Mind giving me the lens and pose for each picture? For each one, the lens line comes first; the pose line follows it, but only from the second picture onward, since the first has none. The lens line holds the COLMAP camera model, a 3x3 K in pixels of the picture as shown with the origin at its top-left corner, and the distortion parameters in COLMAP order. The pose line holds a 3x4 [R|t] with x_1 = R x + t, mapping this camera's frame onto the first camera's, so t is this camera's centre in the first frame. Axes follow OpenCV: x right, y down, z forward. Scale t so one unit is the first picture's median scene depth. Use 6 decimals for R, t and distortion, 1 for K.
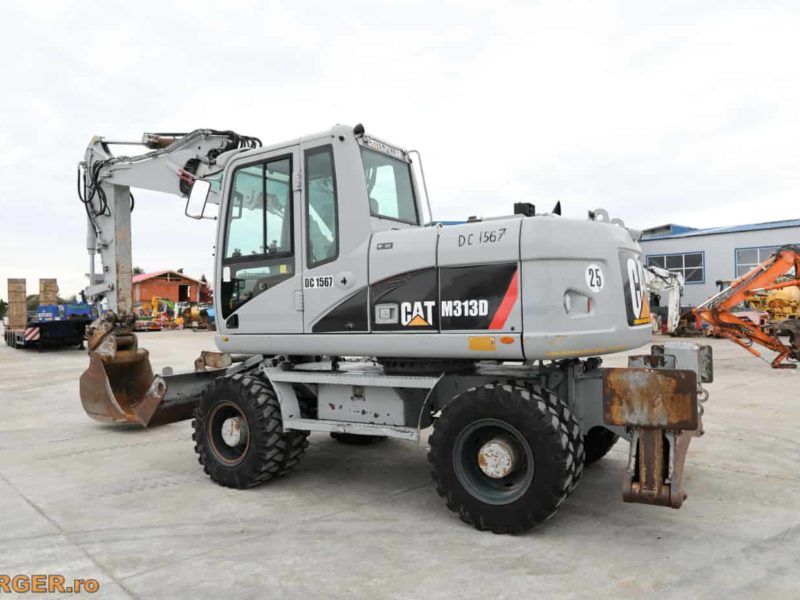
lens RADIAL K [[615.0, 0, 400.0], [0, 615.0, 300.0], [0, 0, 1]] dist [-0.062129, 0.065240]
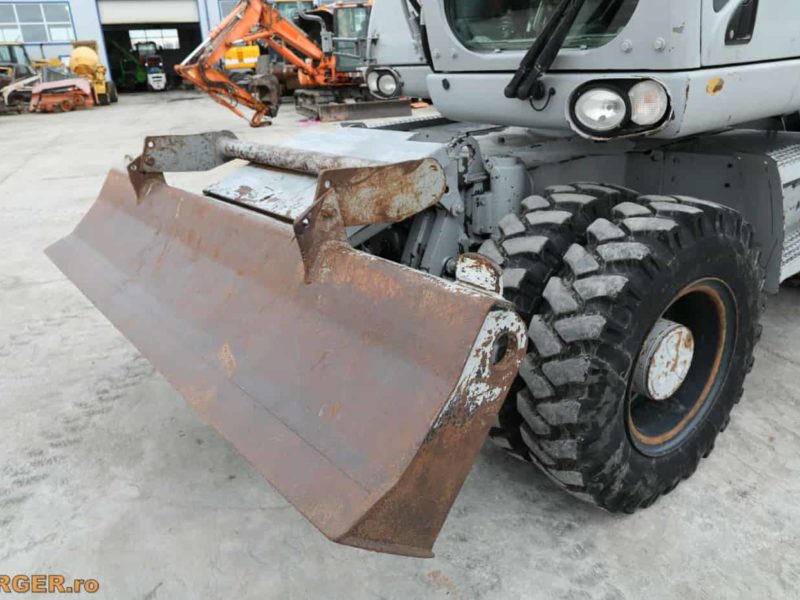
lens RADIAL K [[615.0, 0, 400.0], [0, 615.0, 300.0], [0, 0, 1]] dist [-0.062129, 0.065240]
pose [[0.366260, -0.345262, 0.864088, -0.672655], [0.023653, 0.931769, 0.362279, 0.055051], [-0.930212, -0.112250, 0.349436, 1.104866]]
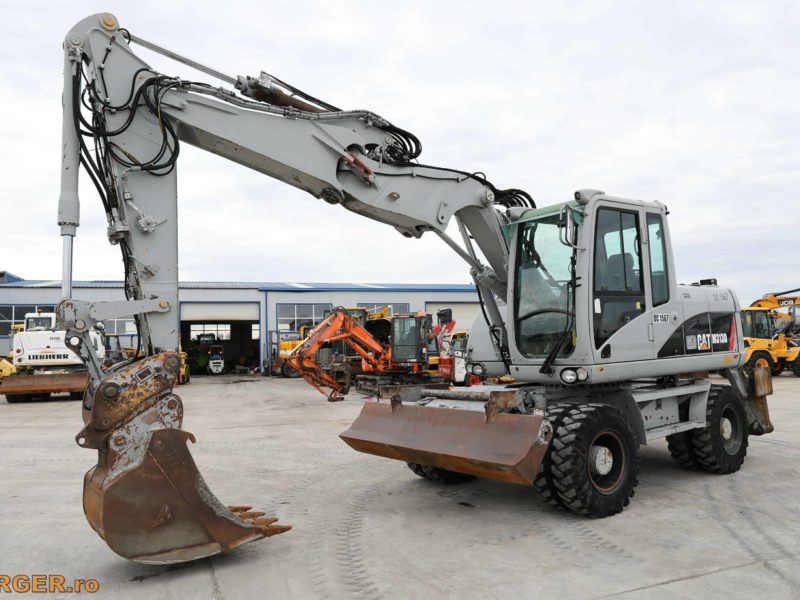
lens RADIAL K [[615.0, 0, 400.0], [0, 615.0, 300.0], [0, 0, 1]] dist [-0.062129, 0.065240]
pose [[0.384855, 0.076648, 0.919789, -1.465815], [0.011301, 0.996080, -0.087734, 0.037435], [-0.922908, 0.044159, 0.382481, 0.982639]]
